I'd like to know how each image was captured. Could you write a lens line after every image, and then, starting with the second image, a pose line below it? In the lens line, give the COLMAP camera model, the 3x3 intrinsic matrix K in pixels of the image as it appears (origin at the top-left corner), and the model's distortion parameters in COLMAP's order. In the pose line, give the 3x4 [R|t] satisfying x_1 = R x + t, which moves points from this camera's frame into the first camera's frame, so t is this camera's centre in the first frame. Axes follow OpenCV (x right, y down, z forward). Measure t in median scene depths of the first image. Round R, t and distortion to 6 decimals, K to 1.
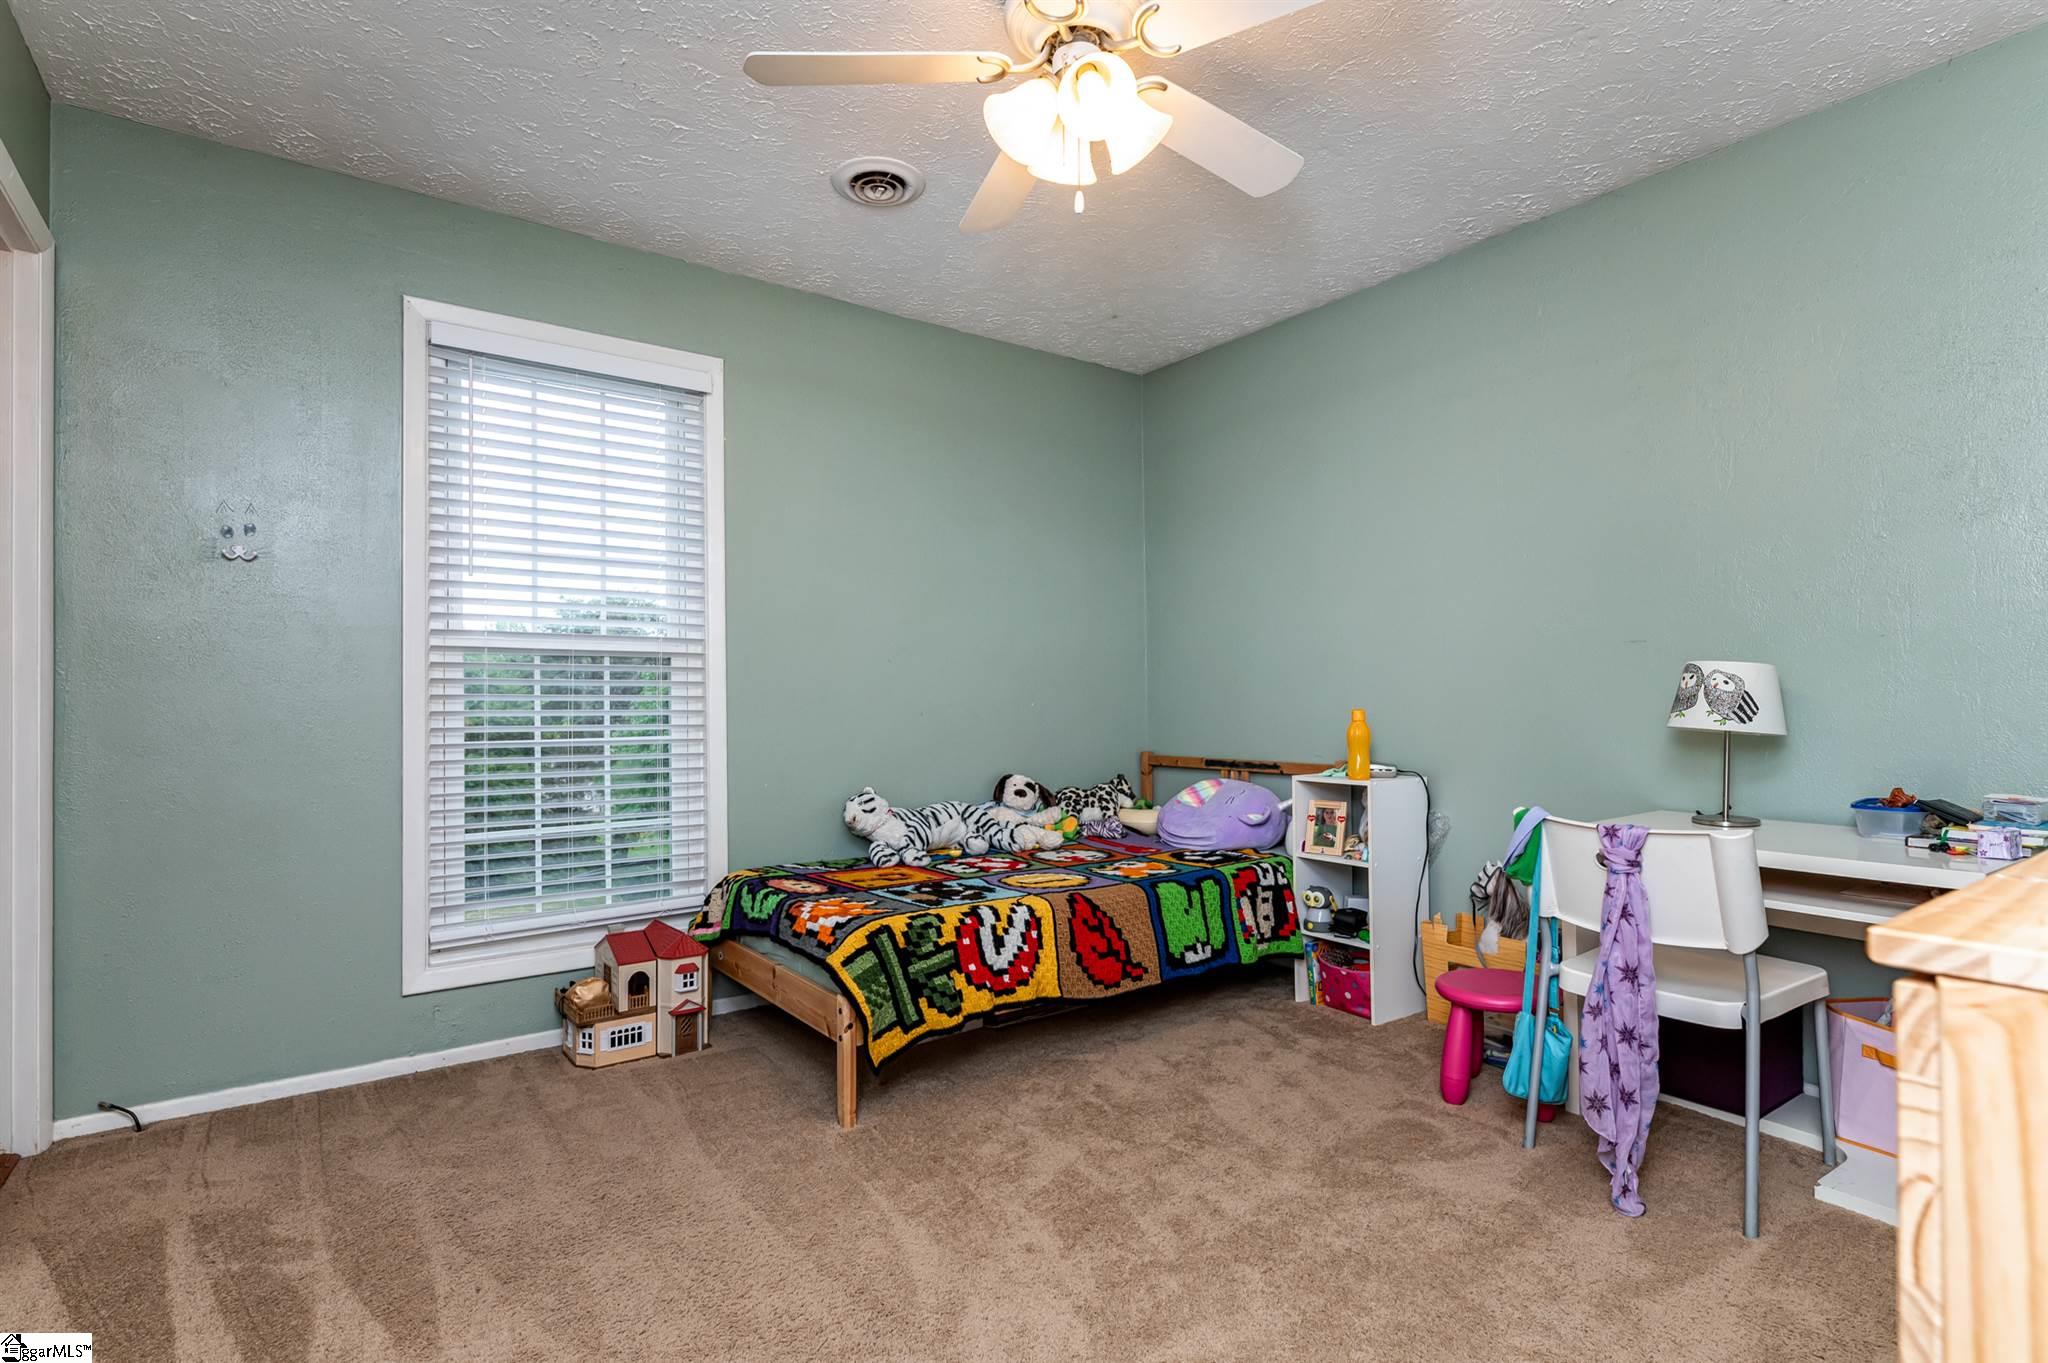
lens RADIAL K [[1009.3, 0, 1035.3], [0, 1009.3, 693.5], [0, 0, 1]] dist [-0.001537, -0.000524]
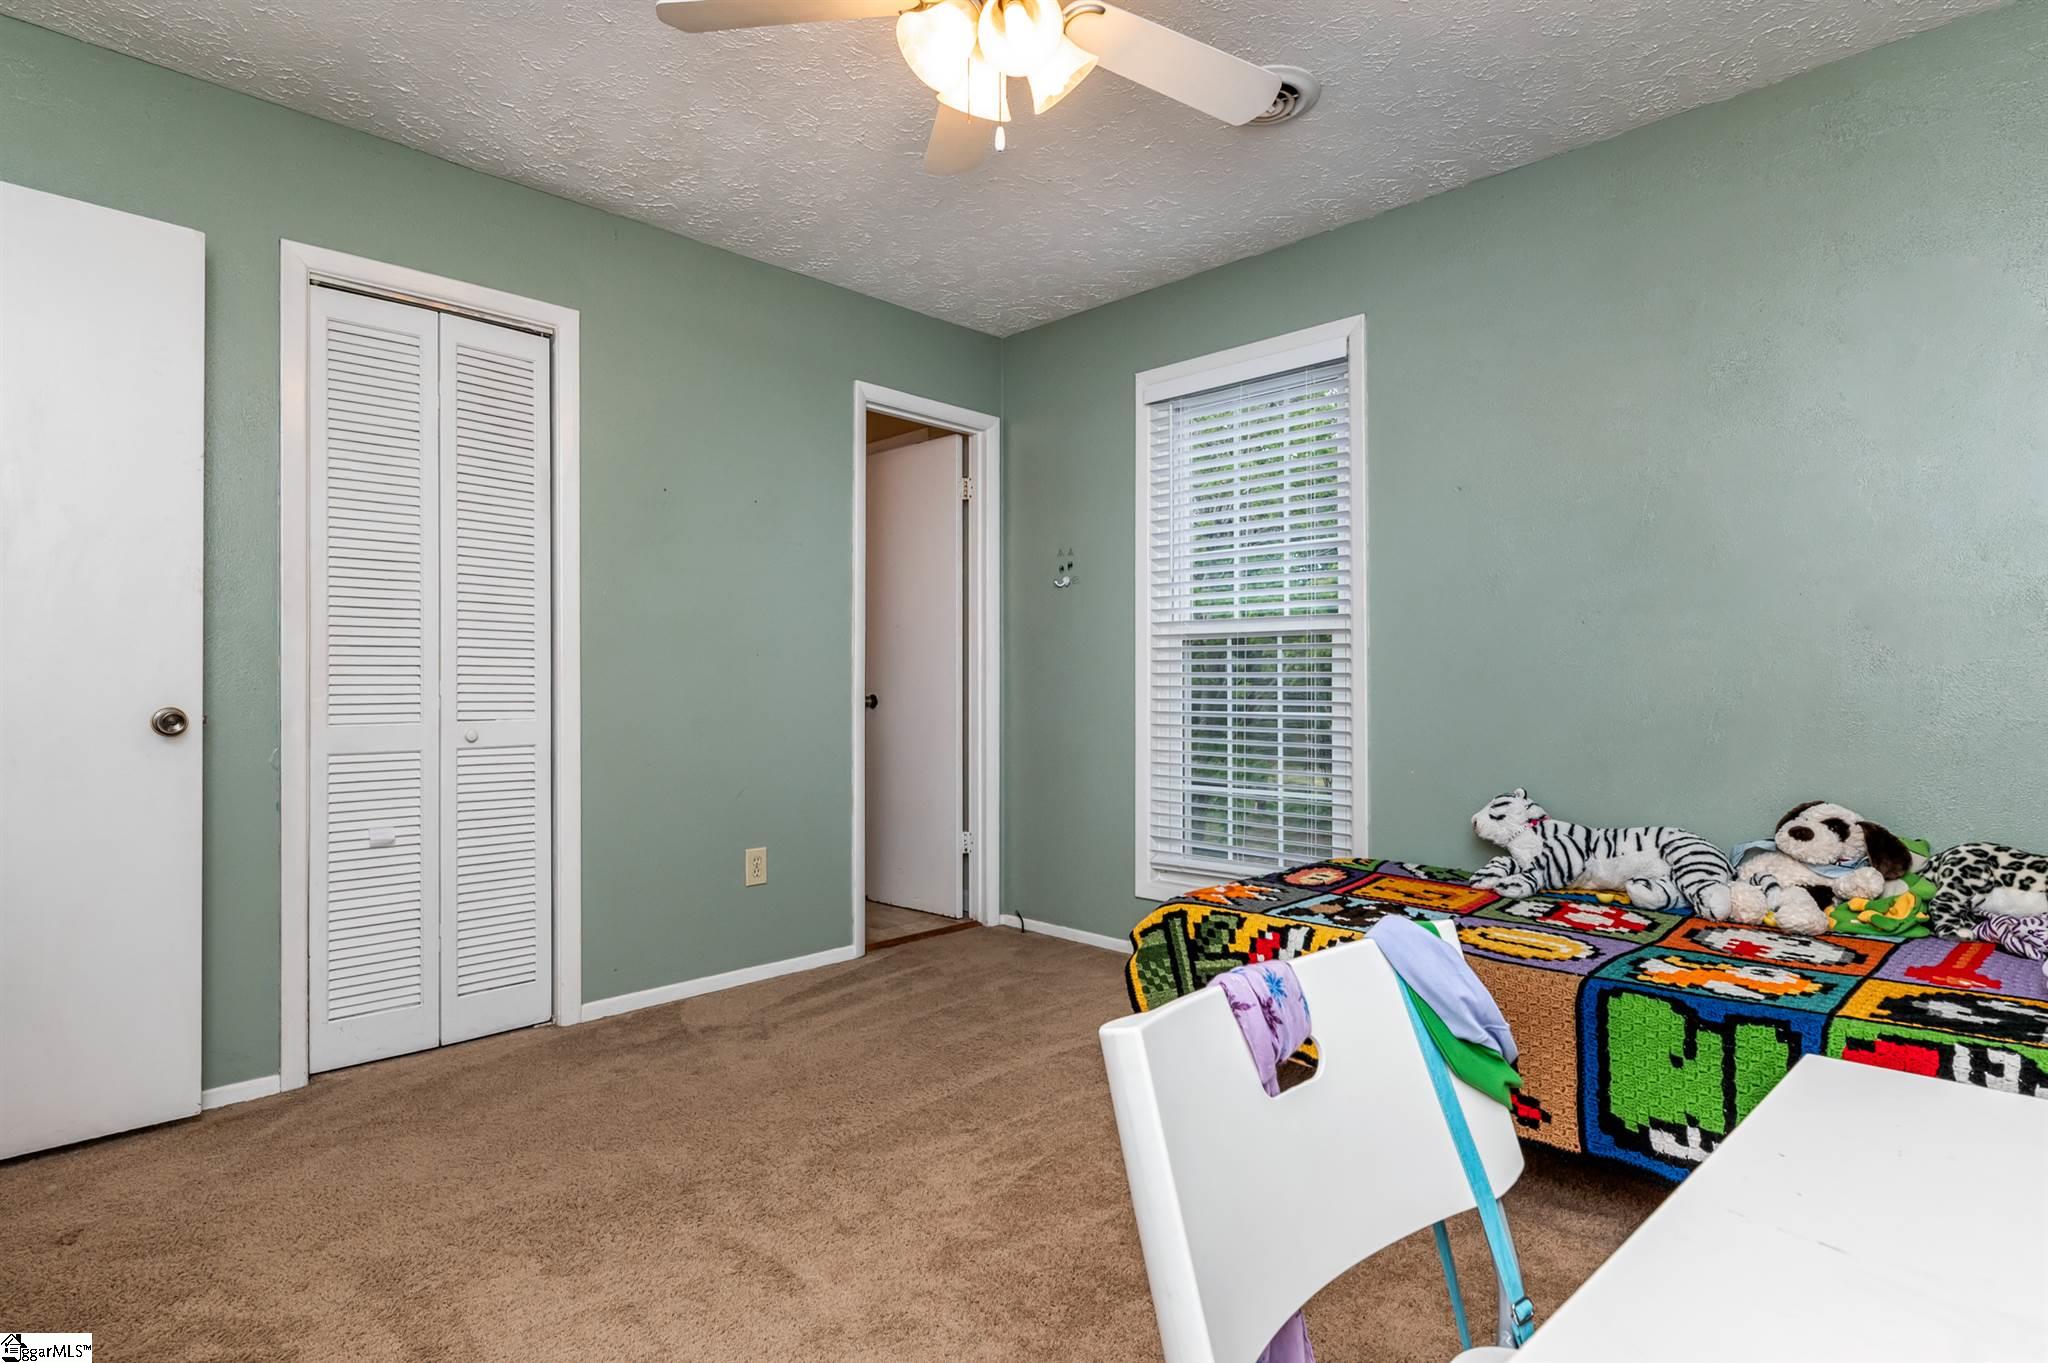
lens RADIAL K [[1093.0, 0, 1030.5], [0, 1093.0, 684.6], [0, 0, 1]] dist [-0.000664, -0.001765]
pose [[0.133440, 0.004086, -0.991048, 0.826796], [0.005106, 0.999975, 0.004811, 0.009217], [0.991044, -0.005702, 0.133416, 0.692127]]
